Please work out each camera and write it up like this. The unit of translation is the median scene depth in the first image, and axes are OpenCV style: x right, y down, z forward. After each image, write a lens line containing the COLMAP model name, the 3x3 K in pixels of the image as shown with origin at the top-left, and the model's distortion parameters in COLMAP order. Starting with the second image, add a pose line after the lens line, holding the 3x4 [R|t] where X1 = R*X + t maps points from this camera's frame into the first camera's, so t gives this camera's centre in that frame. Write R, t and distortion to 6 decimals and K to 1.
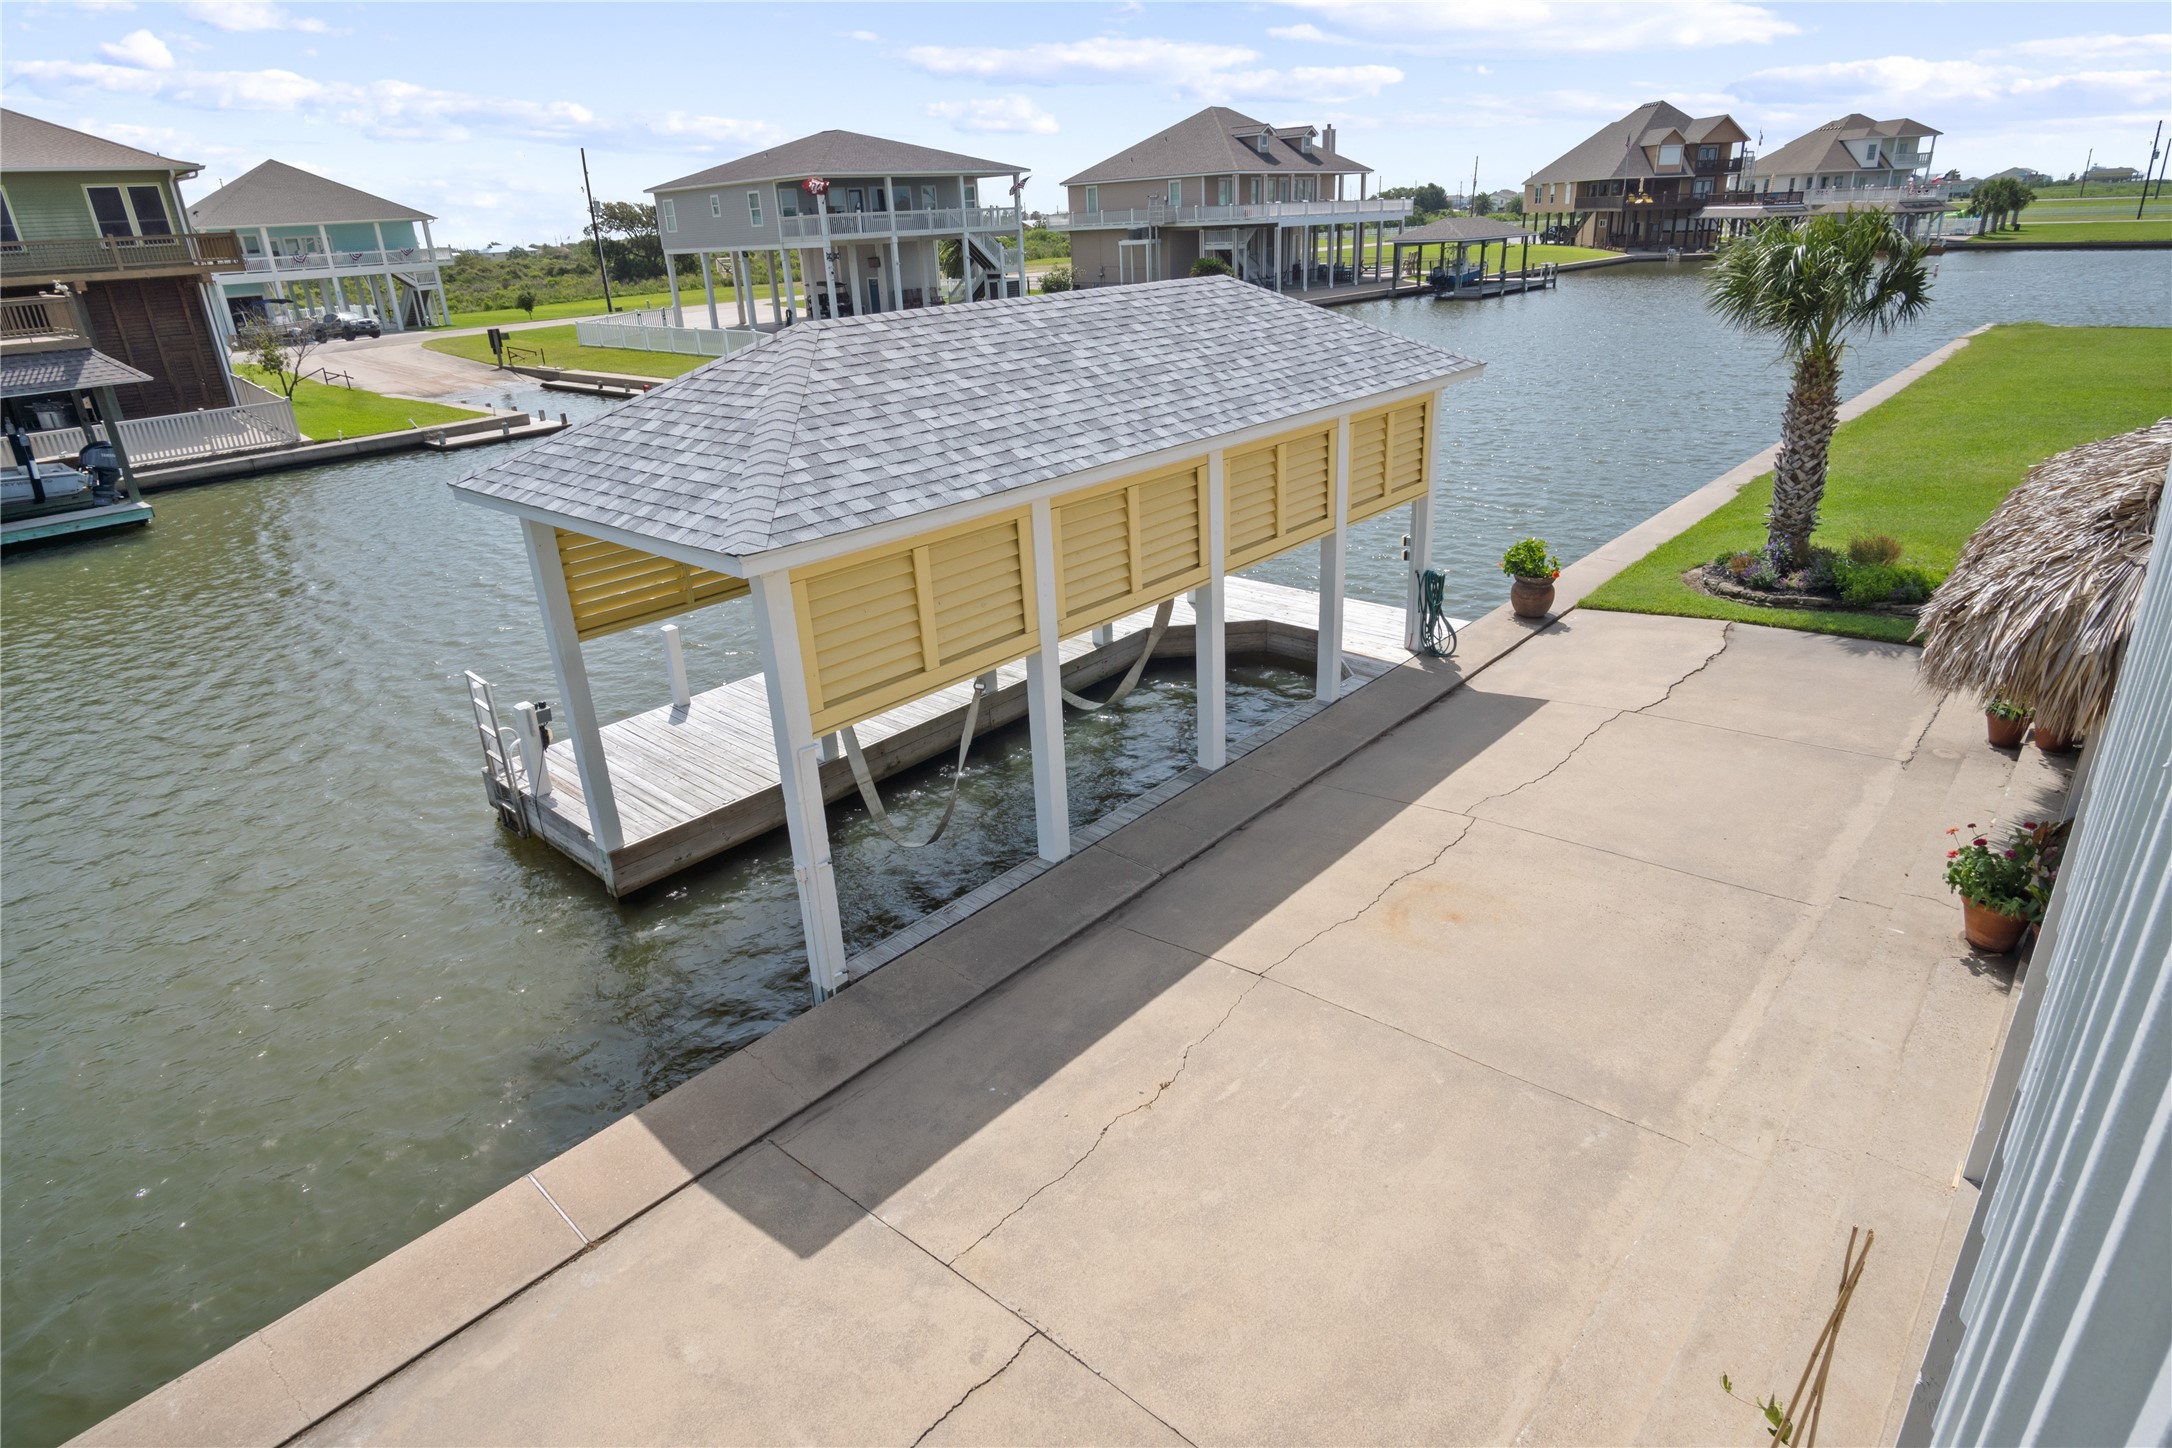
lens RADIAL K [[1209.4, 0, 1076.0], [0, 1209.4, 706.9], [0, 0, 1]] dist [-0.023502, 0.001714]
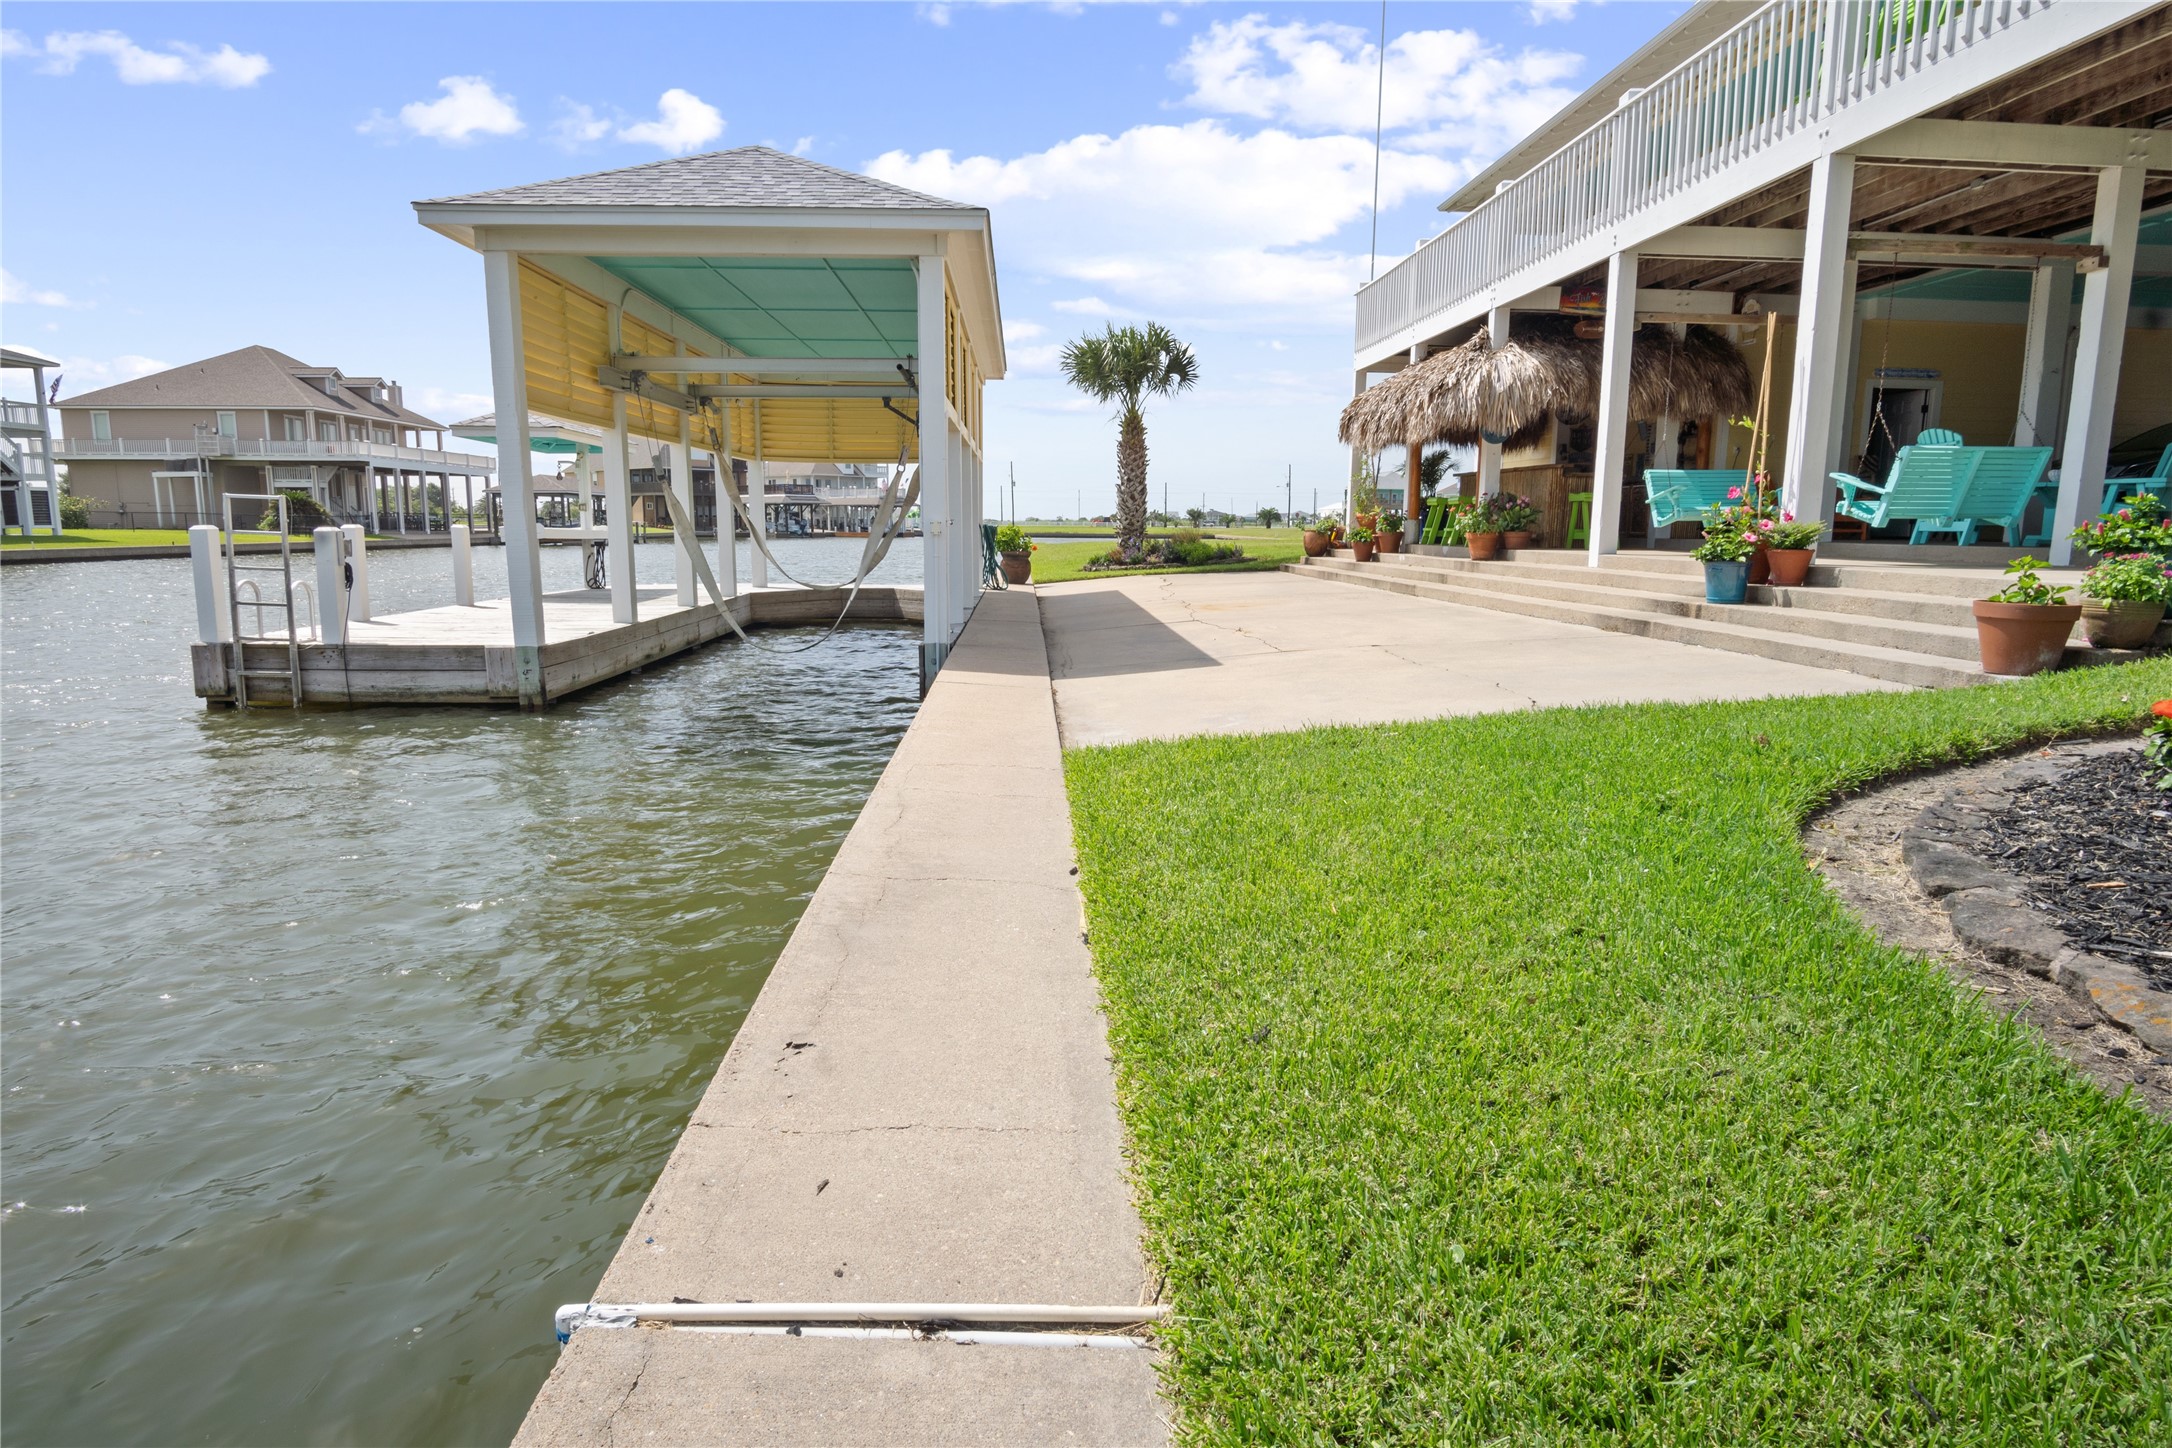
lens RADIAL K [[1209.4, 0, 1094.9], [0, 1209.4, 711.0], [0, 0, 1]] dist [-0.023502, 0.001714]
pose [[0.695898, -0.056944, 0.715880, -0.107797], [0.234660, 0.960162, -0.151736, 0.058059], [-0.678720, 0.273581, 0.681537, 0.016553]]
